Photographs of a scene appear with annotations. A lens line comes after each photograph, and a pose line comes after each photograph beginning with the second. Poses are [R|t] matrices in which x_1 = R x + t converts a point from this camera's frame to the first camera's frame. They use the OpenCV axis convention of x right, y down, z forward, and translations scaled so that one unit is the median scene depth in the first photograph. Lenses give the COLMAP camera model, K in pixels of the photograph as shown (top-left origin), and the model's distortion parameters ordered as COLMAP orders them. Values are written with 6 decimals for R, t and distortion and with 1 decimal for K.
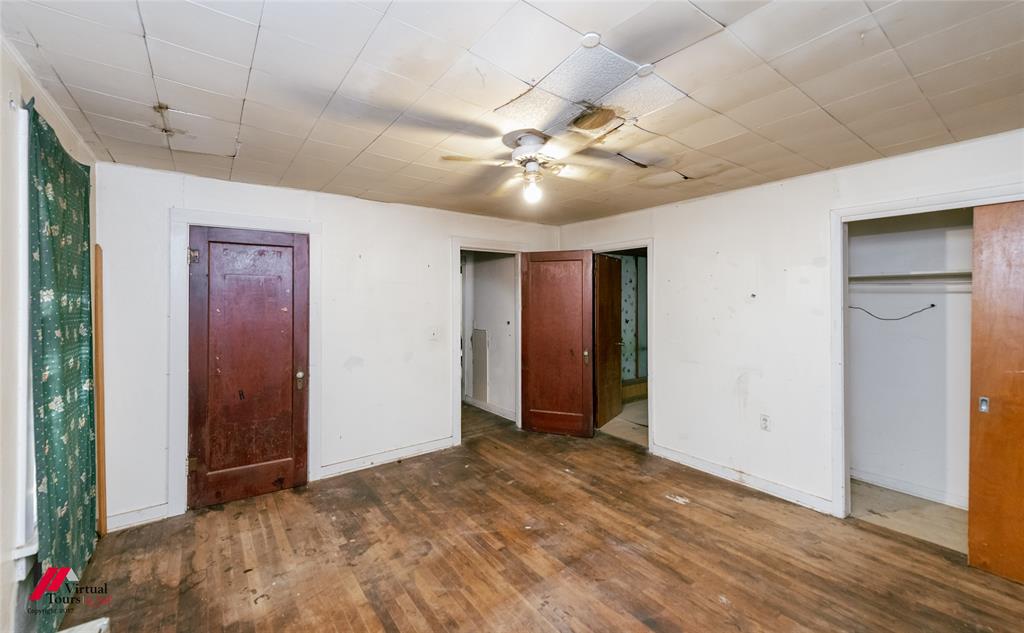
lens RADIAL K [[402.3, 0, 514.6], [0, 402.3, 297.4], [0, 0, 1]] dist [0.017099, -0.005127]
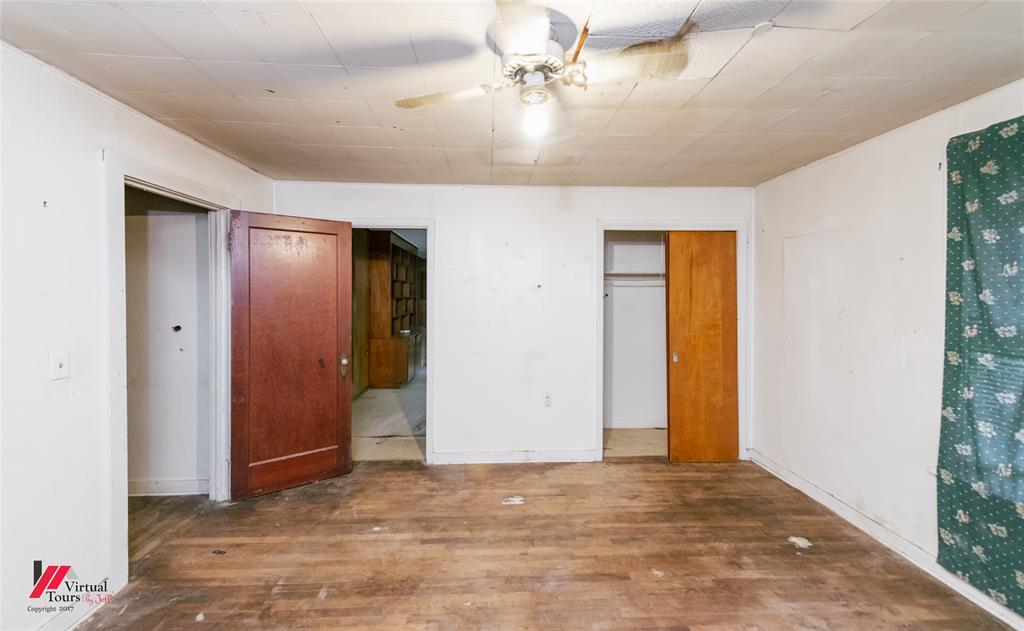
lens RADIAL K [[402.3, 0, 514.6], [0, 402.3, 296.4], [0, 0, 1]] dist [0.017099, -0.005127]
pose [[0.571619, -0.006470, 0.820493, -0.370201], [-0.009893, 0.999842, 0.014776, 0.006910], [-0.820459, -0.016564, 0.571465, 0.471453]]
